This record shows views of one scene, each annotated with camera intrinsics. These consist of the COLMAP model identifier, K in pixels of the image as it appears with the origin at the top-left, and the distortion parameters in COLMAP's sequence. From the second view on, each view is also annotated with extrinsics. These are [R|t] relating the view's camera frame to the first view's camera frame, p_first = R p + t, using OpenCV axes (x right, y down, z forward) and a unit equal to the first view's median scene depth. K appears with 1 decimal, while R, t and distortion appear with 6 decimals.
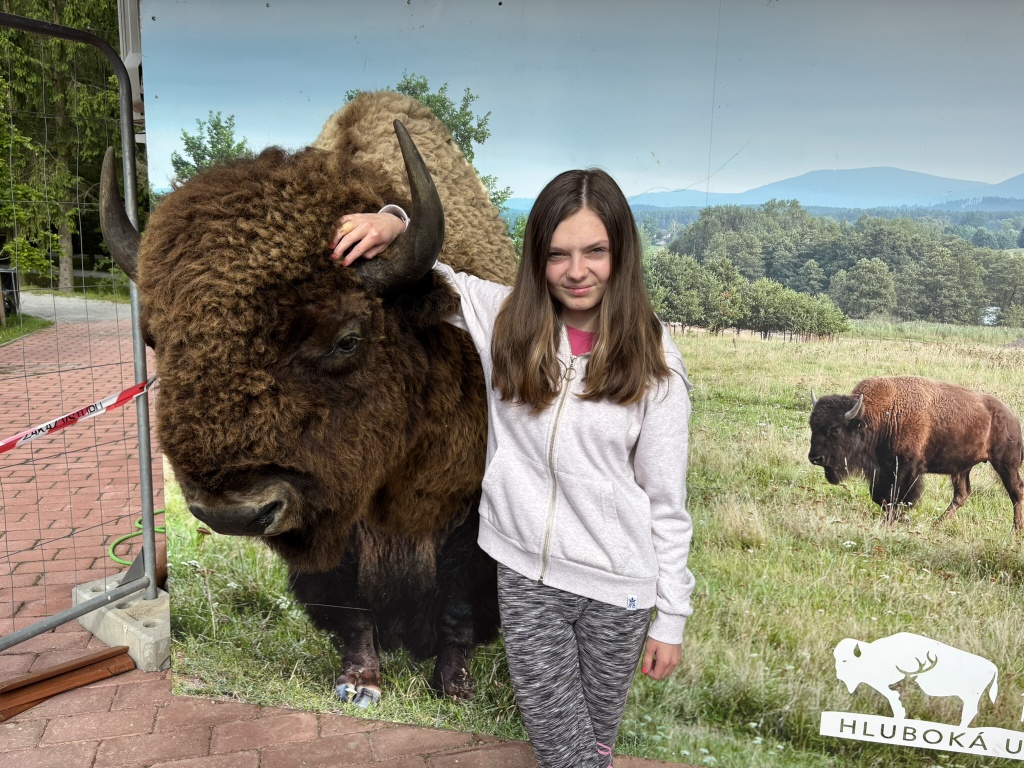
lens RADIAL K [[774.2, 0, 503.2], [0, 774.2, 382.2], [0, 0, 1]] dist [0.042610, -0.050204]
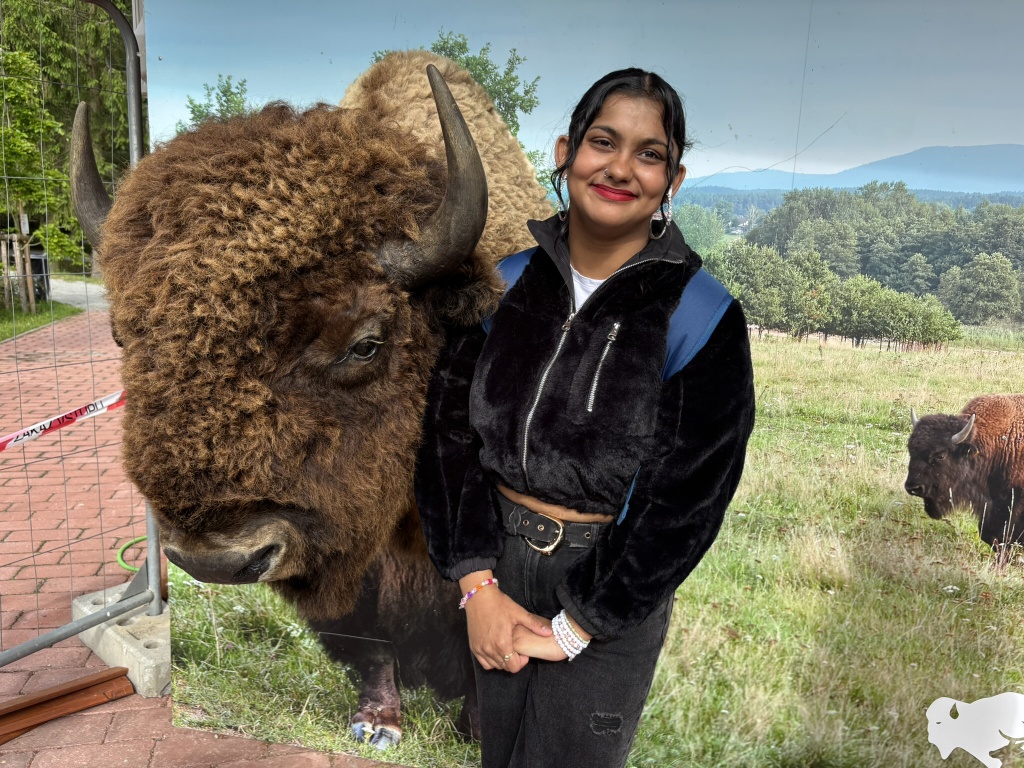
lens RADIAL K [[774.2, 0, 509.2], [0, 774.2, 385.0], [0, 0, 1]] dist [0.042610, -0.050204]
pose [[0.999382, 0.019689, -0.029128, -0.017598], [-0.019363, 0.999747, 0.011435, -0.015308], [0.029346, -0.010864, 0.999510, 0.131709]]
